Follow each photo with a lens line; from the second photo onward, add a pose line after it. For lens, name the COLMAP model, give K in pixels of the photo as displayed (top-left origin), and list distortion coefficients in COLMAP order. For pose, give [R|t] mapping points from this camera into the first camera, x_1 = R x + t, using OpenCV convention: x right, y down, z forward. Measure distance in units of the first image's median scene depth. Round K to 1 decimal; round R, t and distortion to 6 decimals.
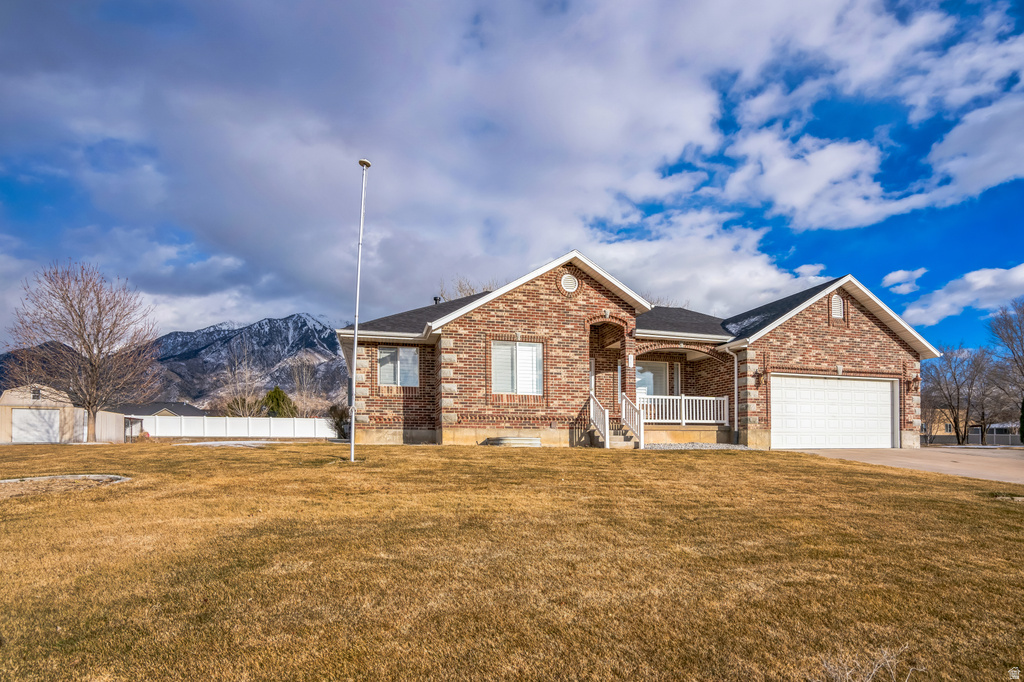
lens RADIAL K [[499.2, 0, 512.1], [0, 499.2, 433.3], [0, 0, 1]] dist [-0.027907, 0.000134]
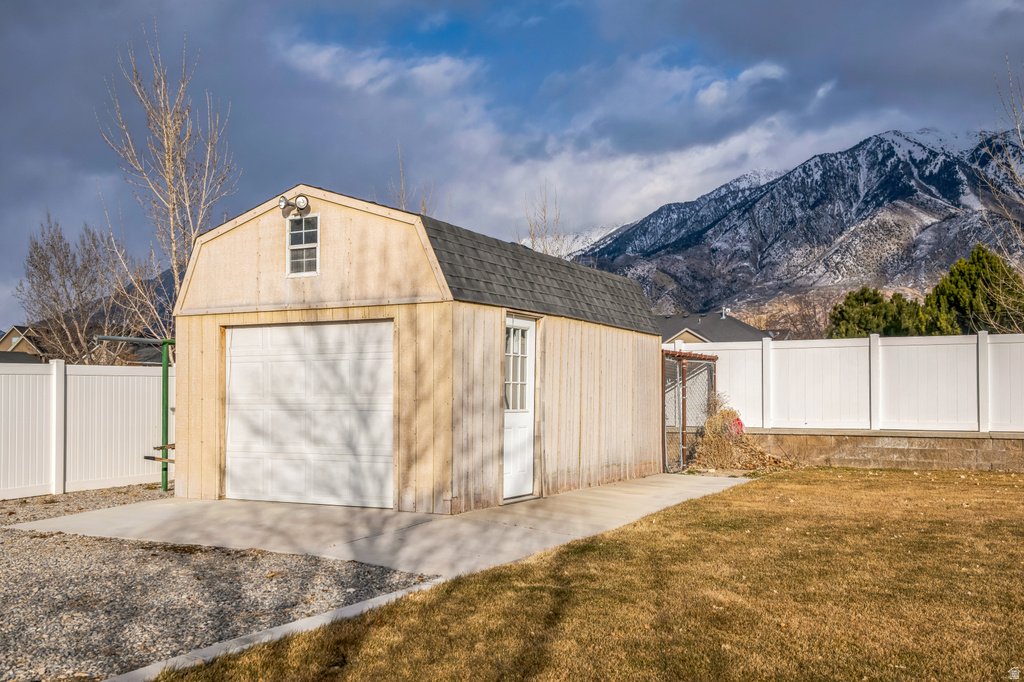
lens RADIAL K [[974.2, 0, 510.3], [0, 974.2, 380.5], [0, 0, 1]] dist [0.102344, 0.003504]
pose [[0.723581, -0.008319, -0.690189, -1.140259], [0.015127, 0.999878, 0.003807, -0.047318], [0.690074, -0.013195, 0.723619, 1.342804]]
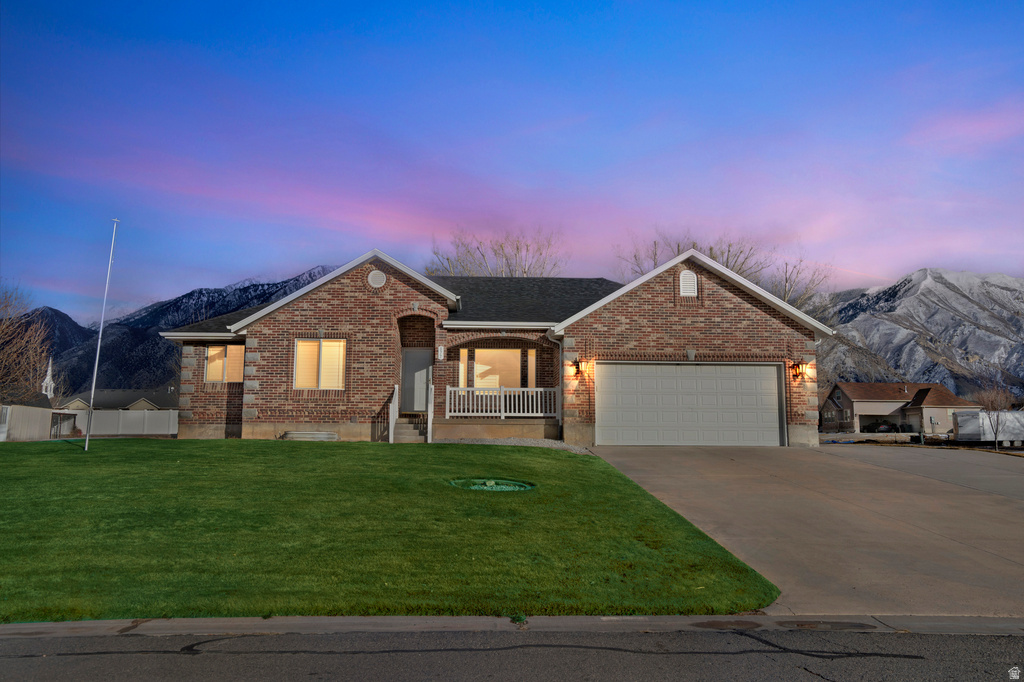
lens RADIAL K [[796.3, 0, 508.1], [0, 796.3, 319.4], [0, 0, 1]] dist [0.002532, 0.007642]
pose [[0.974611, -0.031721, -0.221645, 0.726286], [0.000005, 0.989917, -0.141649, 0.011209], [0.223903, 0.138051, 0.964785, -0.495219]]
